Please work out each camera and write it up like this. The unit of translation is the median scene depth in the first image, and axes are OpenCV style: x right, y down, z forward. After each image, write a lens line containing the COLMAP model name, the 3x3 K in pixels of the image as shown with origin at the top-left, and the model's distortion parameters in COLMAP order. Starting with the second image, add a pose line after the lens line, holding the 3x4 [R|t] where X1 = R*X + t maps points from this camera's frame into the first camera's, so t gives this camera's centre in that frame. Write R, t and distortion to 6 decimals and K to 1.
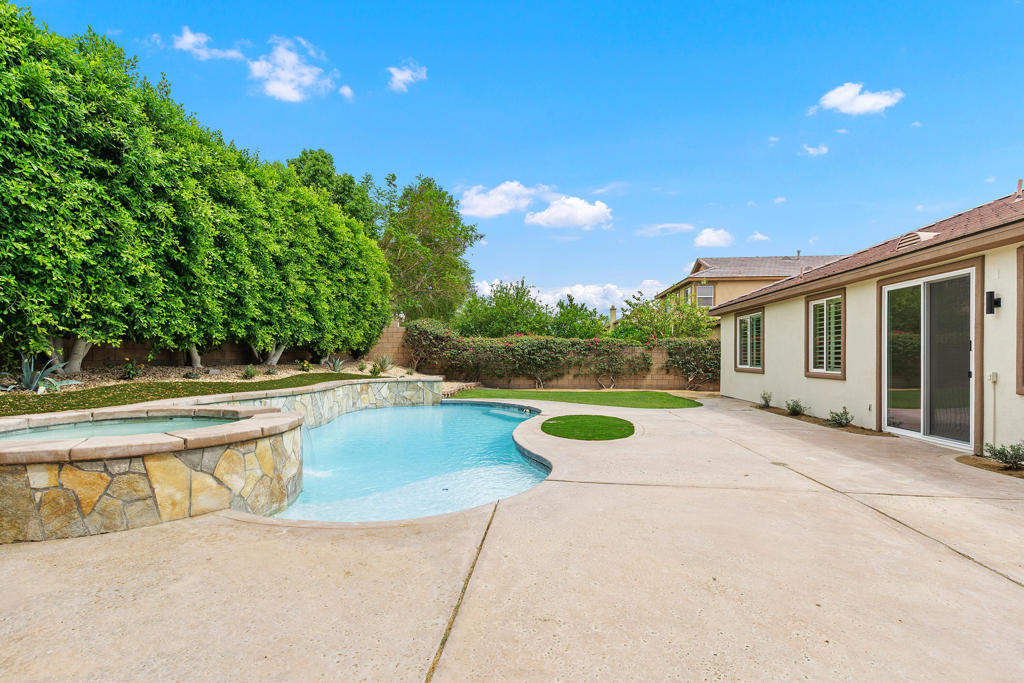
lens RADIAL K [[495.0, 0, 508.5], [0, 495.0, 347.6], [0, 0, 1]] dist [0.000117, 0.000495]
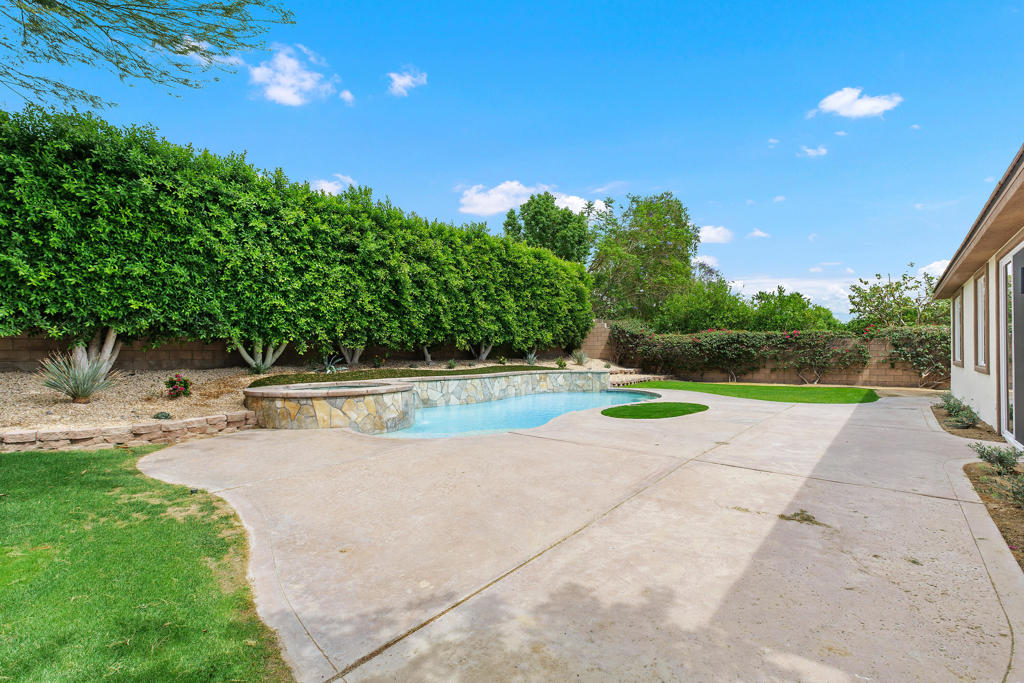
lens RADIAL K [[467.9, 0, 517.0], [0, 467.9, 337.6], [0, 0, 1]] dist [0.000476, 0.000582]
pose [[0.830630, -0.030077, -0.556012, 0.421532], [0.022370, 0.999536, -0.020649, 0.001830], [0.556376, 0.004714, 0.830918, -0.091038]]
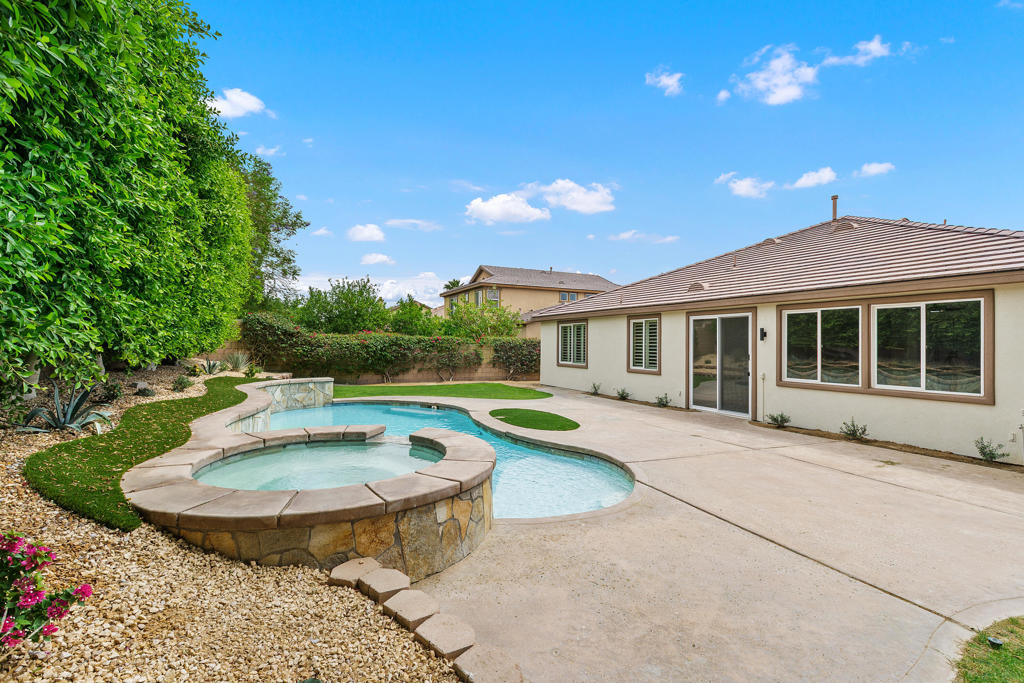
lens RADIAL K [[467.9, 0, 512.2], [0, 467.9, 333.7], [0, 0, 1]] dist [0.000476, 0.000582]
pose [[0.855708, 0.021697, 0.517005, -0.413774], [-0.021190, 0.999752, -0.006884, -0.038370], [-0.517026, -0.005065, 0.855955, 0.013528]]
